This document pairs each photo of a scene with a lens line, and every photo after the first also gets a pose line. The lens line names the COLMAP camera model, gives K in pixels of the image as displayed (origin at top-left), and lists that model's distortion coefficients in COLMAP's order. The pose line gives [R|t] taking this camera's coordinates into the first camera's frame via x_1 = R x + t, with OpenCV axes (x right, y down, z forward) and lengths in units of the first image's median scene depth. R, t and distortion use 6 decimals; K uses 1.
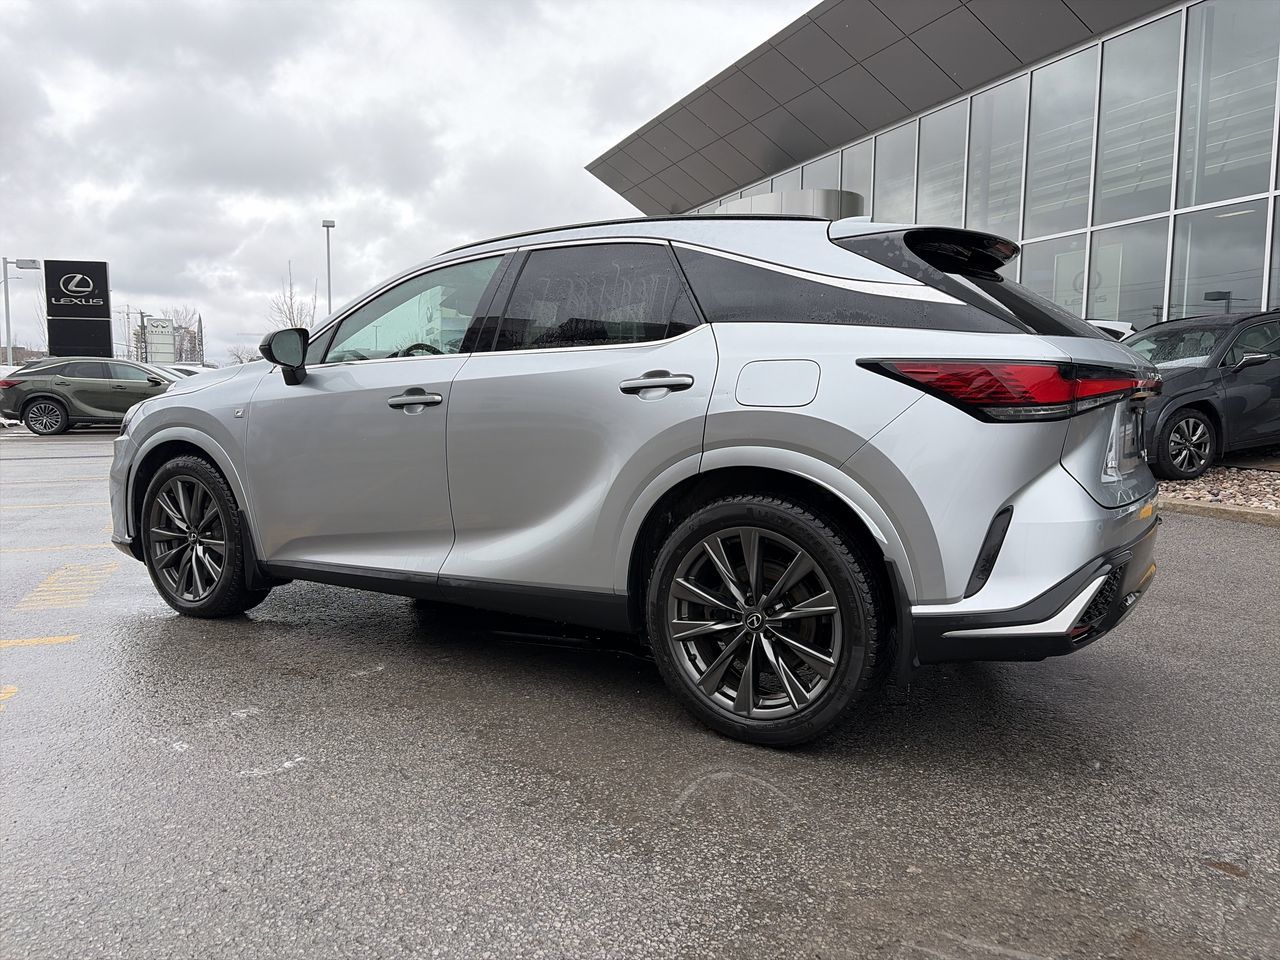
lens RADIAL K [[963.9, 0, 642.9], [0, 963.9, 481.0], [0, 0, 1]] dist [0.044248, -0.037994]
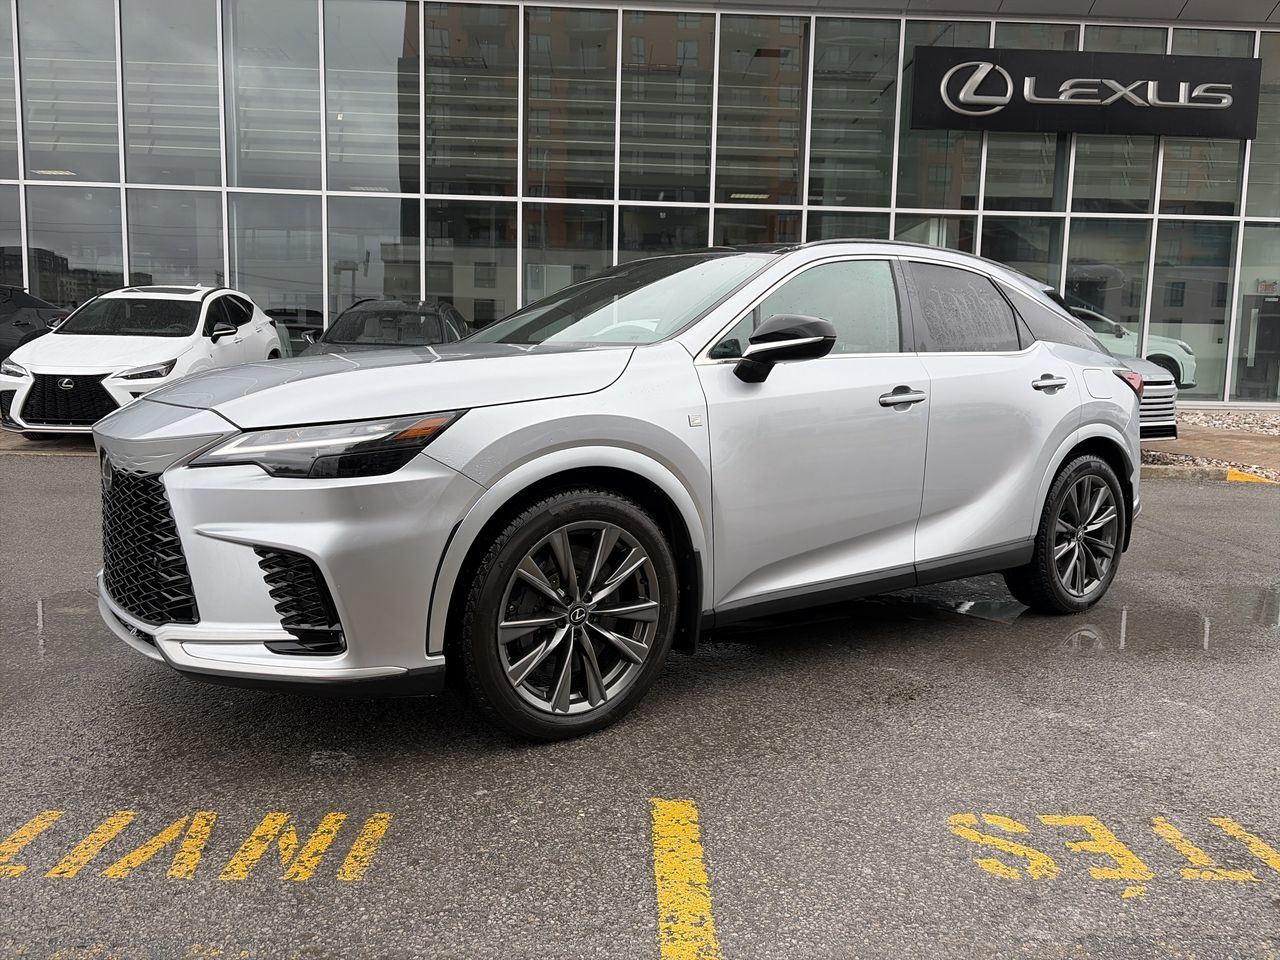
lens RADIAL K [[963.9, 0, 639.9], [0, 963.9, 477.4], [0, 0, 1]] dist [0.044248, -0.037994]
pose [[0.337163, -0.105154, 0.935555, -1.306461], [0.067607, 0.993881, 0.087345, -0.109780], [-0.939016, 0.033801, 0.342209, 0.923742]]
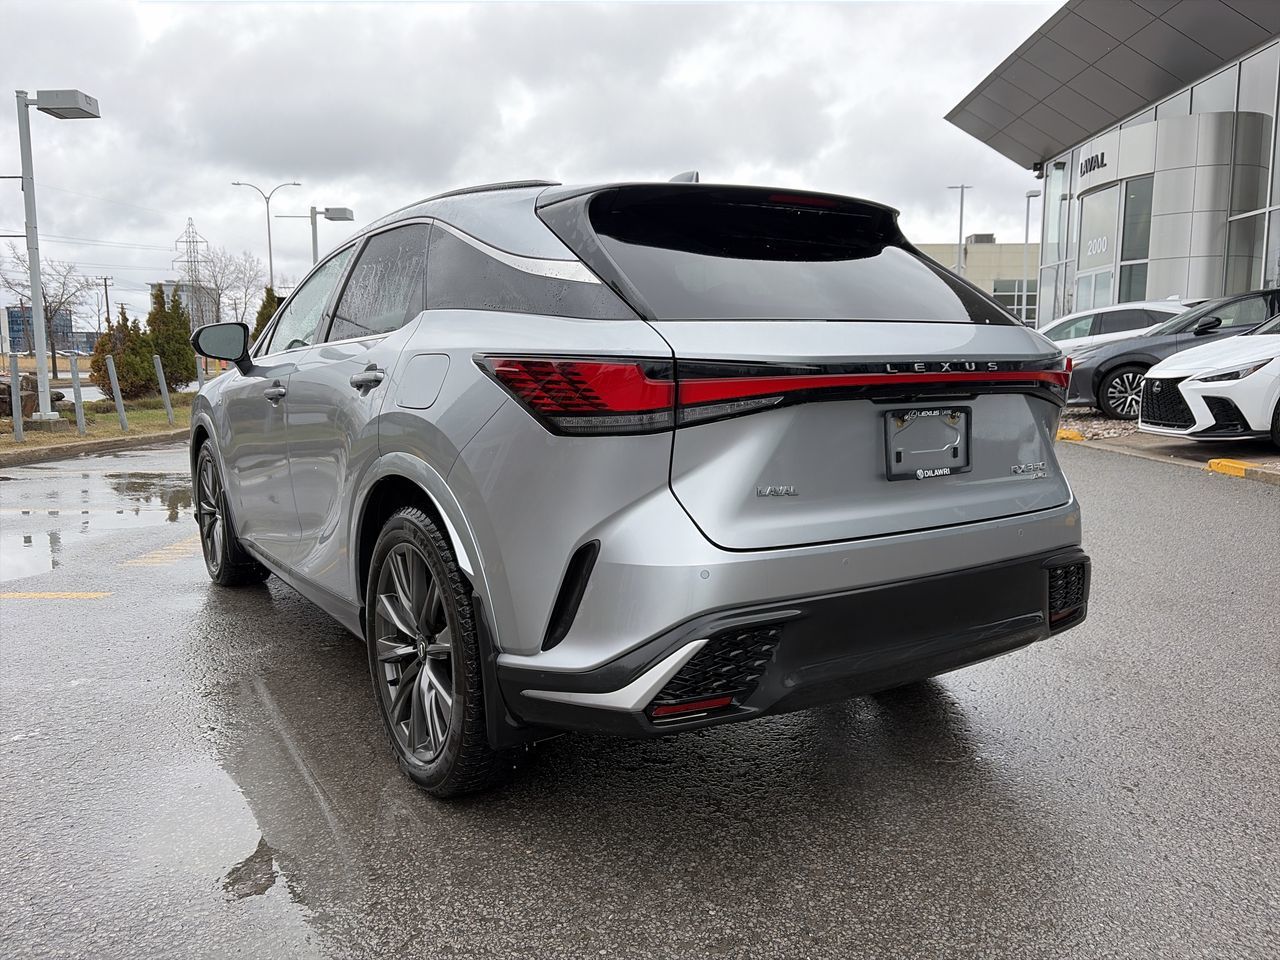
lens RADIAL K [[963.9, 0, 648.2], [0, 963.9, 479.7], [0, 0, 1]] dist [0.044248, -0.037994]
pose [[0.918159, 0.036267, -0.394549, 0.533854], [-0.023739, 0.999048, 0.036588, -0.039252], [0.395500, -0.024227, 0.918146, 0.219260]]
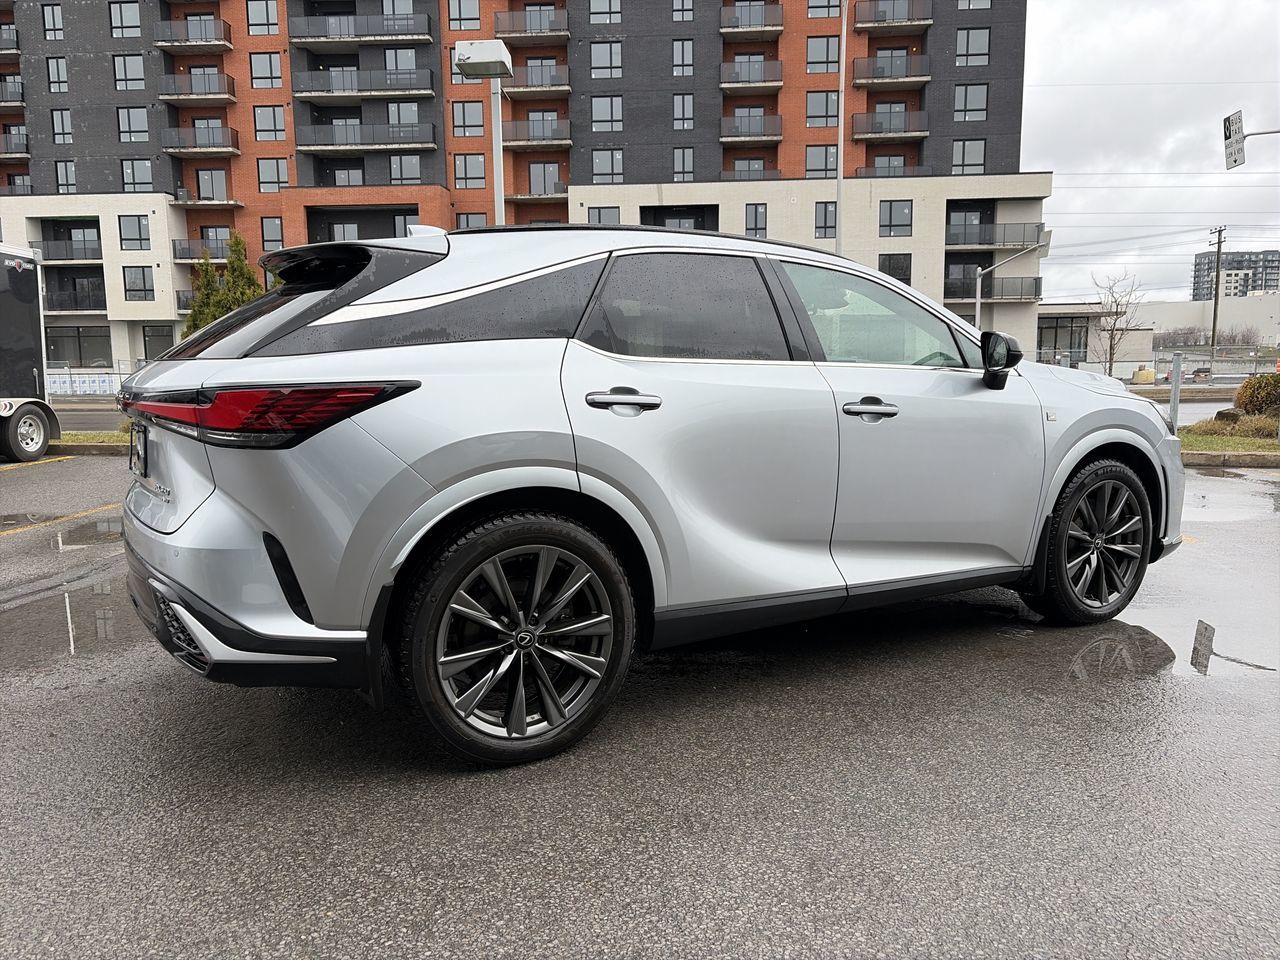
lens RADIAL K [[963.9, 0, 643.8], [0, 963.9, 482.0], [0, 0, 1]] dist [0.044248, -0.037994]
pose [[-0.424898, 0.107785, -0.898801, 1.049494], [-0.076314, 0.985087, 0.154209, -0.185746], [0.902019, 0.134114, -0.410336, 1.657094]]
